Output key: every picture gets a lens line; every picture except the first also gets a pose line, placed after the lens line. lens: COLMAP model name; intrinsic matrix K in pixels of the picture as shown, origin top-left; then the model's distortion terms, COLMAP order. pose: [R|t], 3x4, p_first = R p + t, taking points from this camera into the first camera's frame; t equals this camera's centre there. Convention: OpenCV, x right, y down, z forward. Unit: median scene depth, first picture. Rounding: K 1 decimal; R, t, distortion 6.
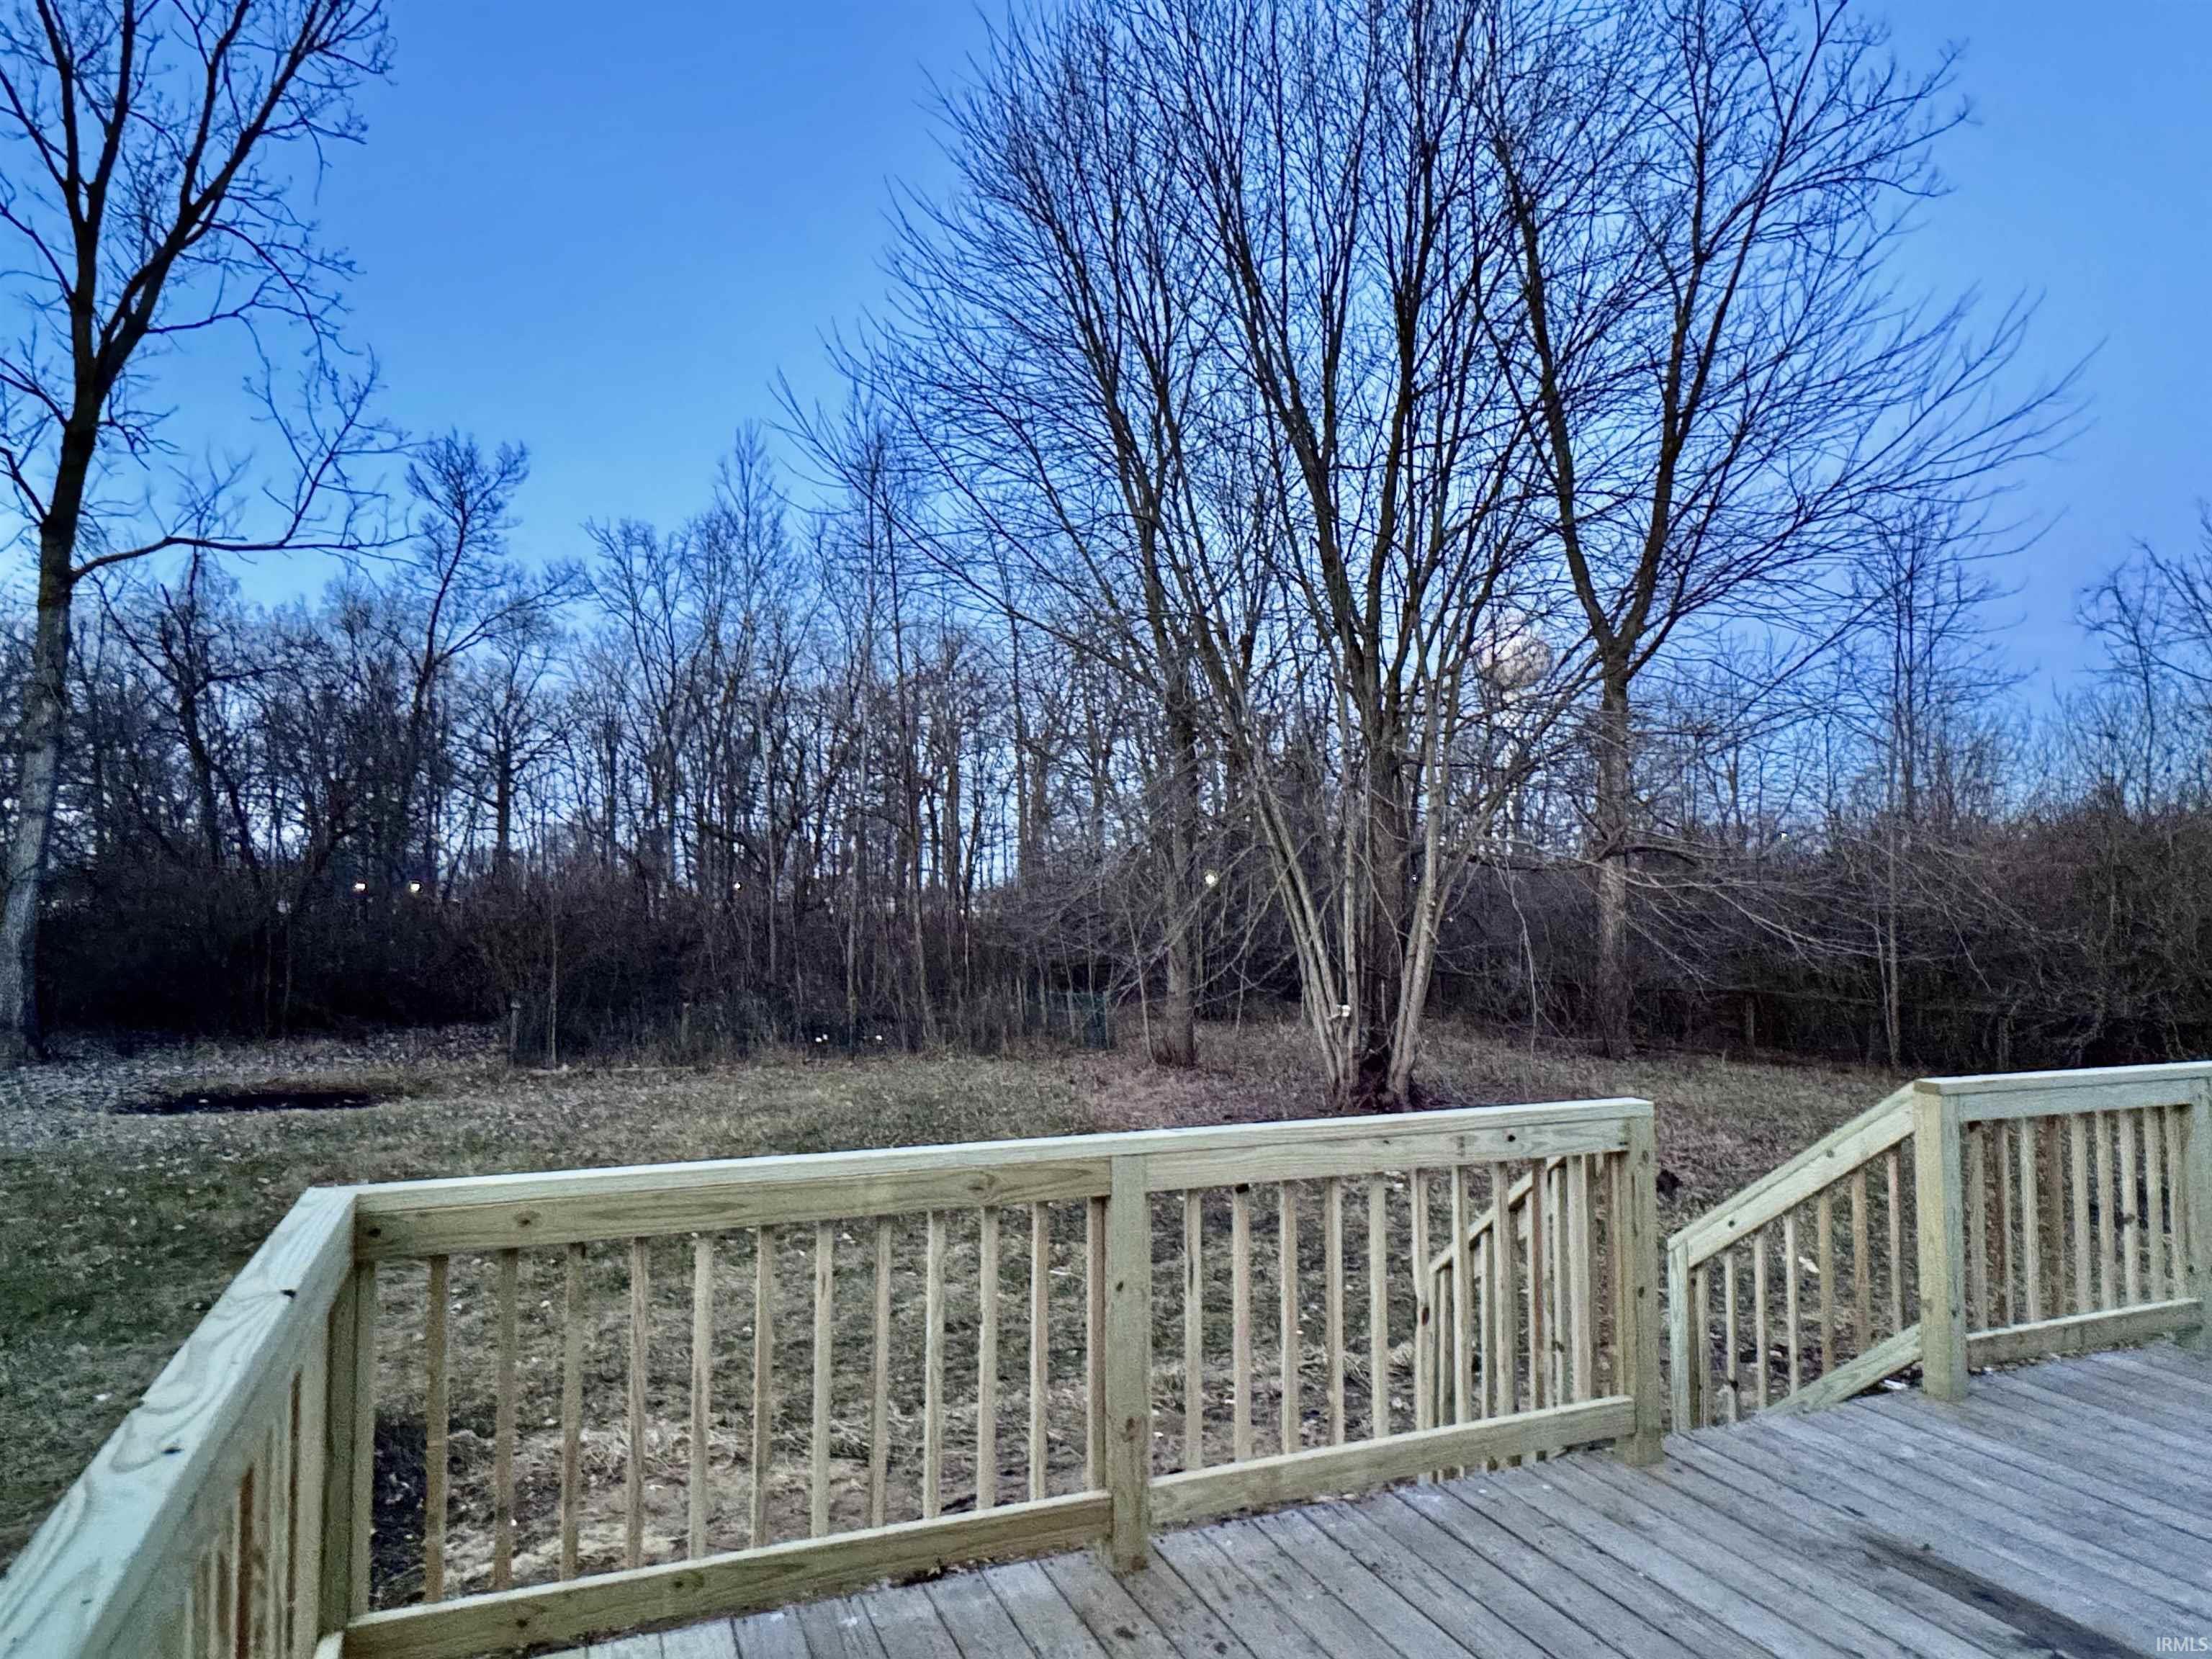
lens RADIAL K [[1345.7, 0, 1109.6], [0, 1345.7, 838.6], [0, 0, 1]] dist [0.001466, 0.004606]
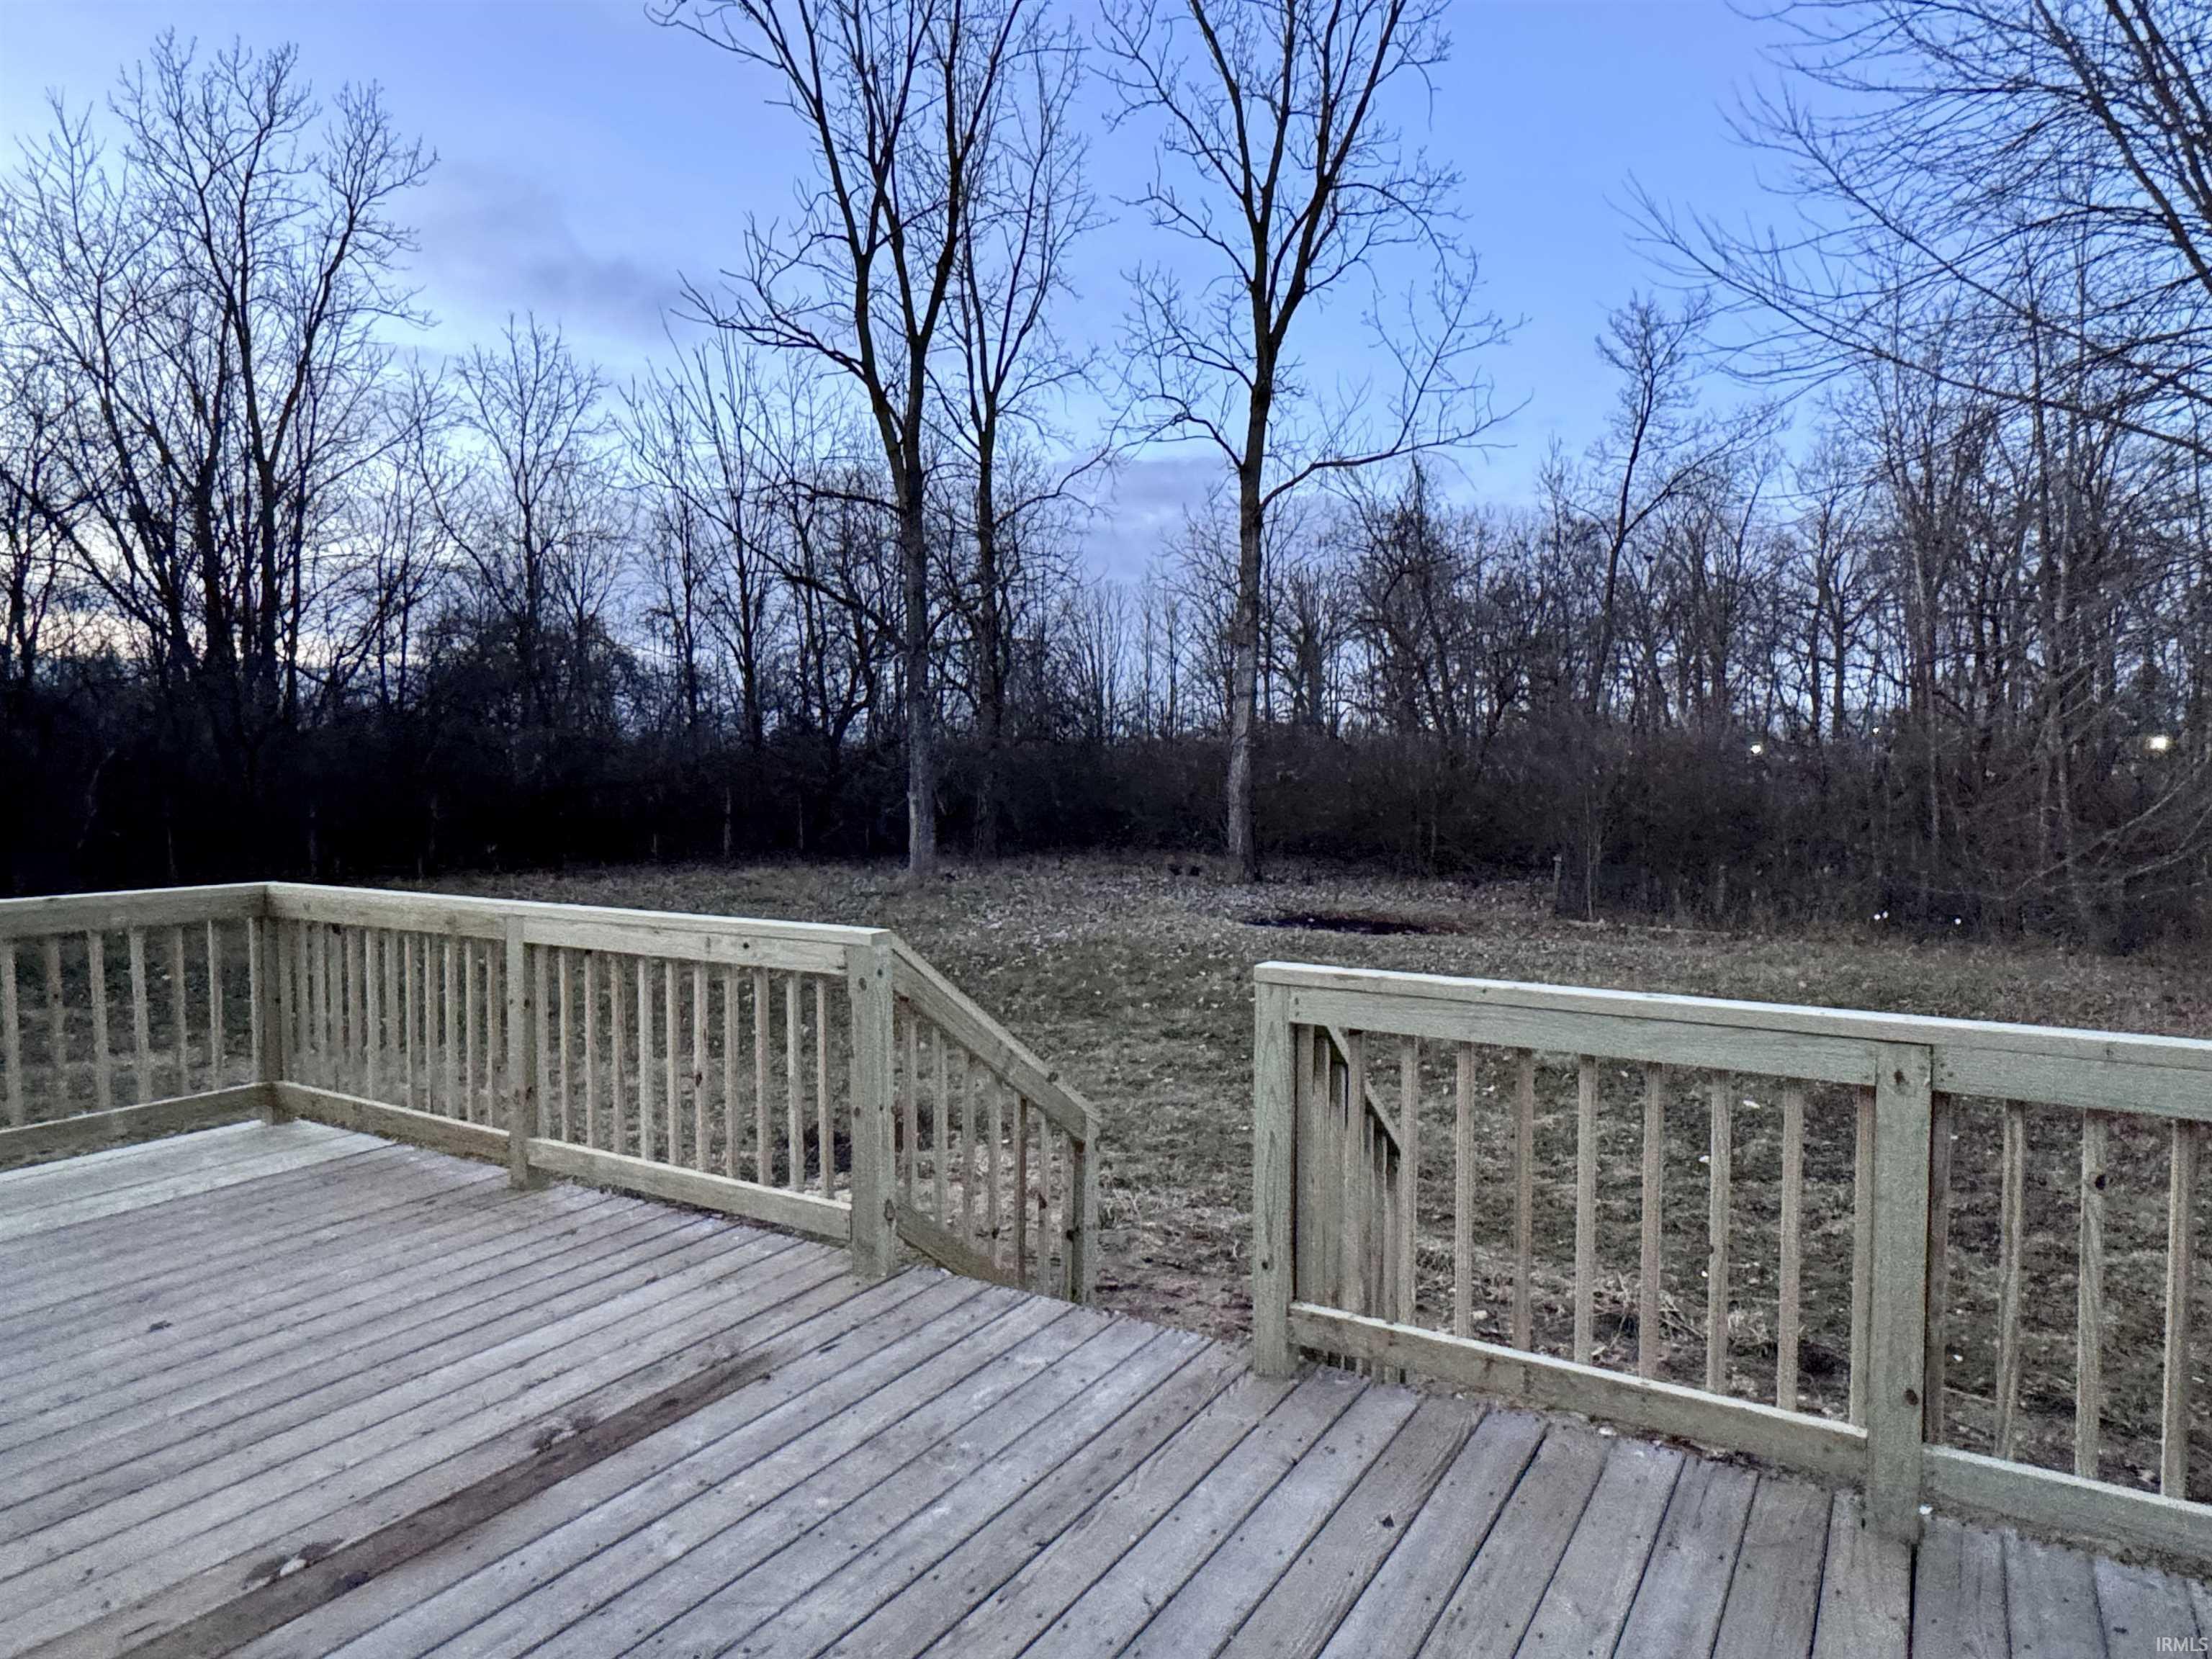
lens RADIAL K [[1381.6, 0, 1105.6], [0, 1381.6, 824.2], [0, 0, 1]] dist [0.029797, 0.000894]
pose [[0.582026, 0.032436, -0.812523, 0.248982], [0.041096, 0.996754, 0.069228, 0.009086], [0.812131, -0.073683, 0.578804, 0.101354]]
